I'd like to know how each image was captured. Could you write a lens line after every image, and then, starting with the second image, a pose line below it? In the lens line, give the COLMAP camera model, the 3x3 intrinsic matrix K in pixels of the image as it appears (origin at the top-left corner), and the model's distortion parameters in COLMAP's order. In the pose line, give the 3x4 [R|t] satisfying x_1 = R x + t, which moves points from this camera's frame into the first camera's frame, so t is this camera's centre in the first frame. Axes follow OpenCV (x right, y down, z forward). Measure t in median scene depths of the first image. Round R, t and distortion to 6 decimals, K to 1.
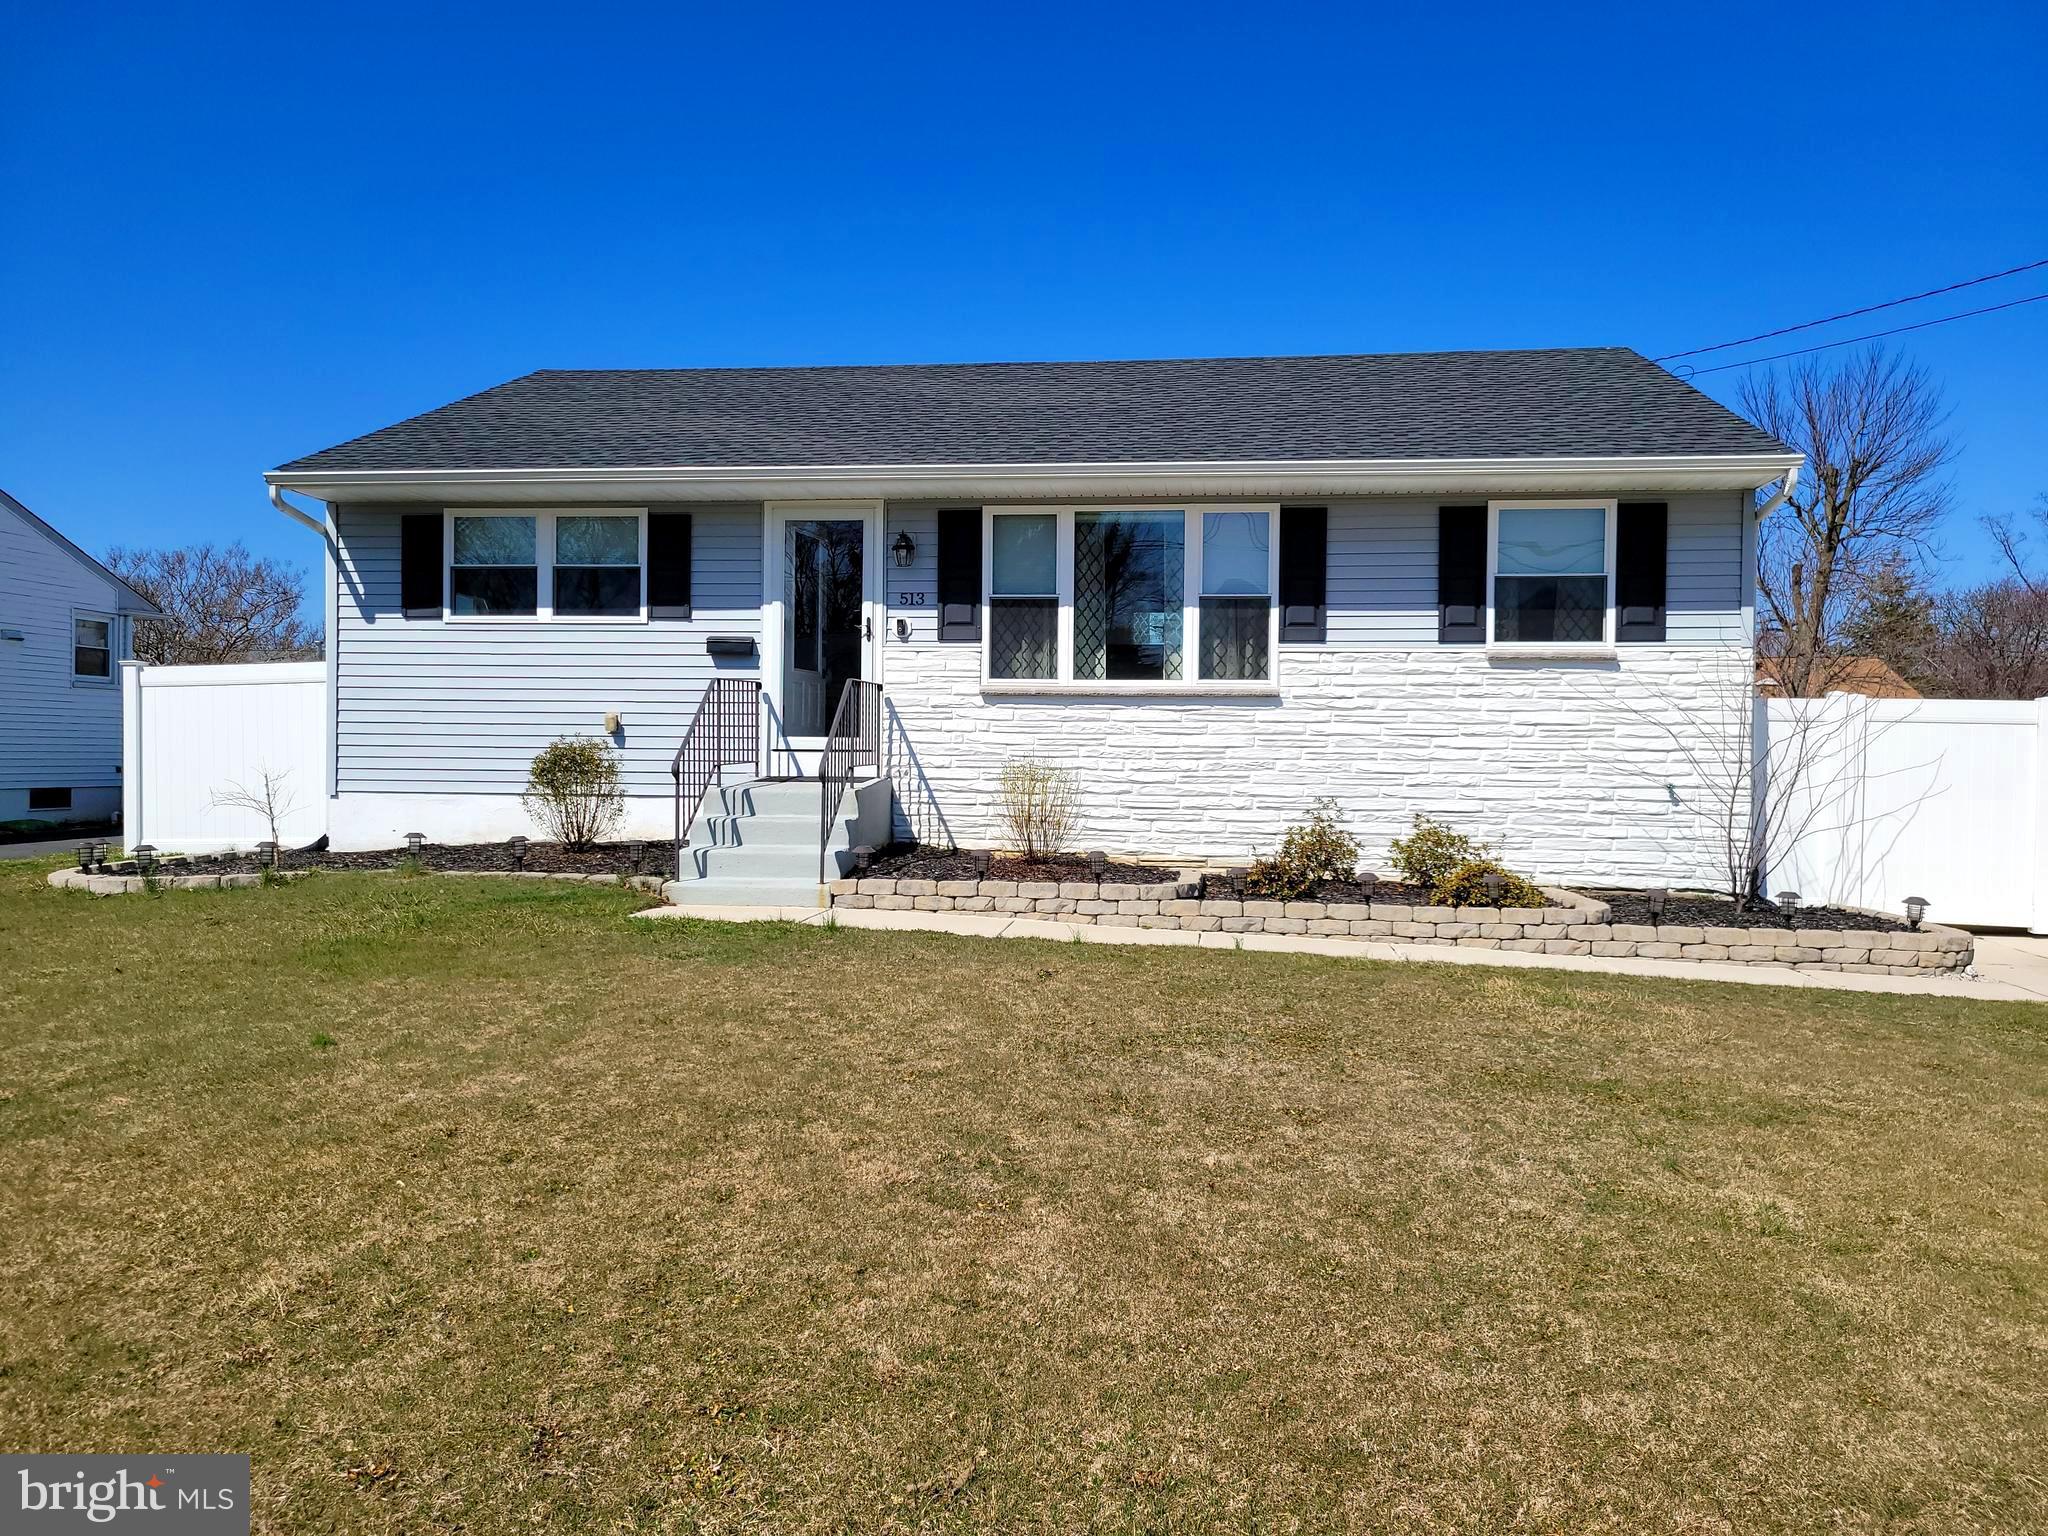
lens RADIAL K [[1515.6, 0, 1023.2], [0, 1515.6, 771.3], [0, 0, 1]] dist [0.048966, -0.007273]
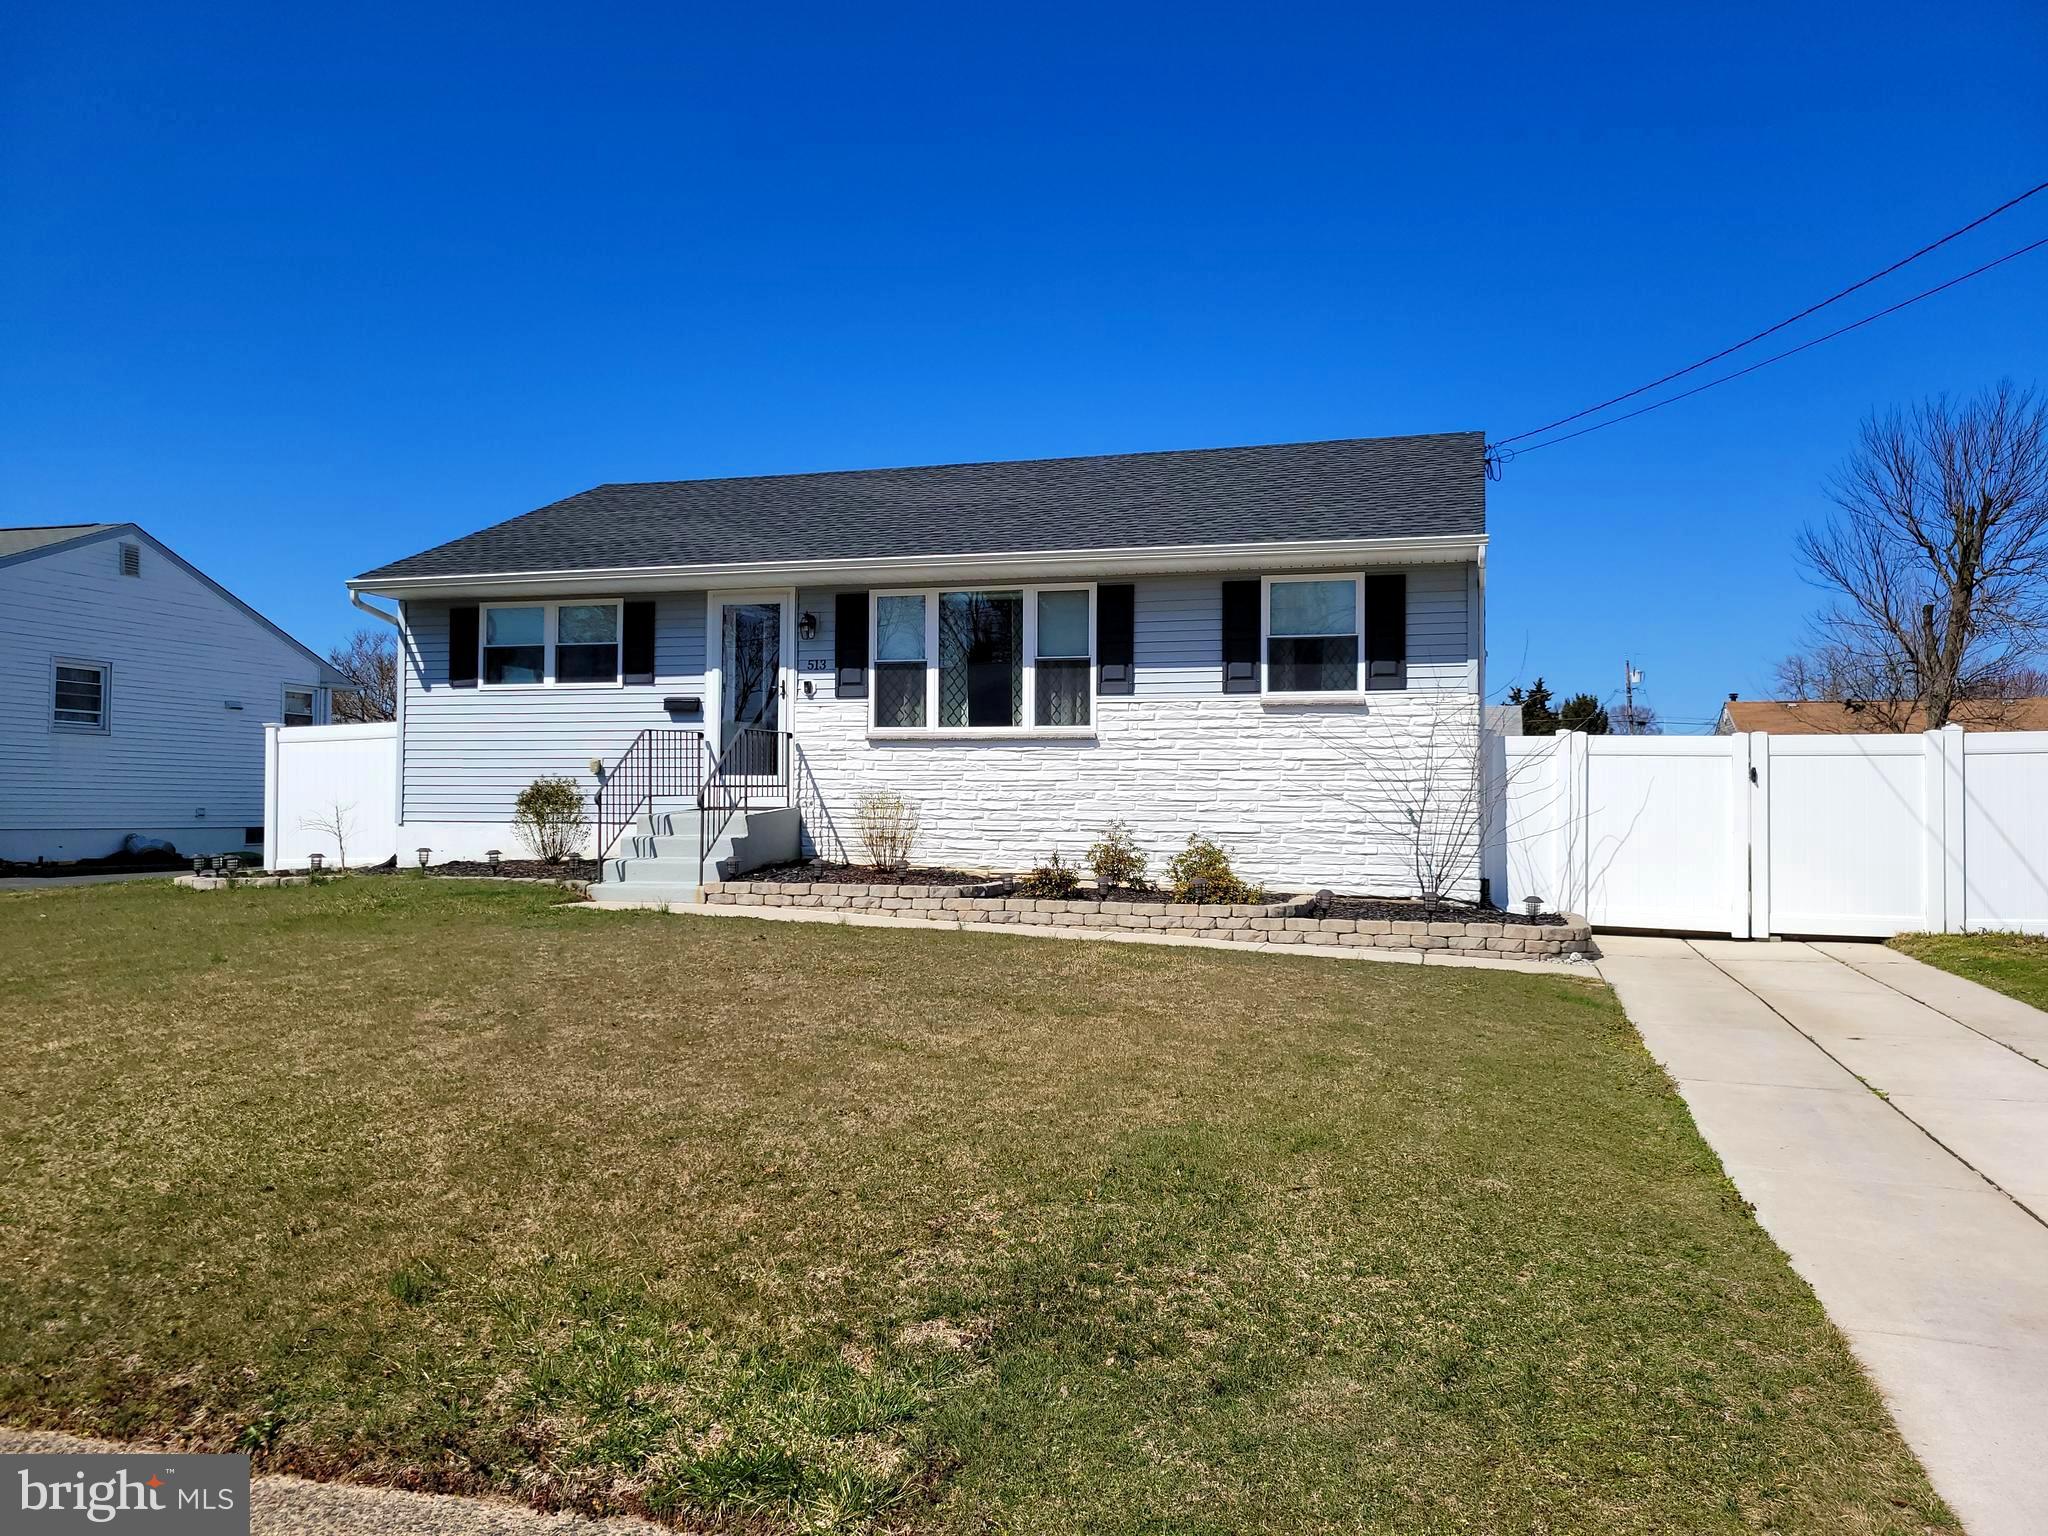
lens RADIAL K [[1515.6, 0, 1024.5], [0, 1515.6, 762.6], [0, 0, 1]] dist [0.048966, -0.007273]
pose [[0.986505, -0.009076, -0.163481, 0.308166], [0.002197, 0.999106, -0.042215, 0.021138], [0.163718, 0.041286, 0.985643, -0.211476]]
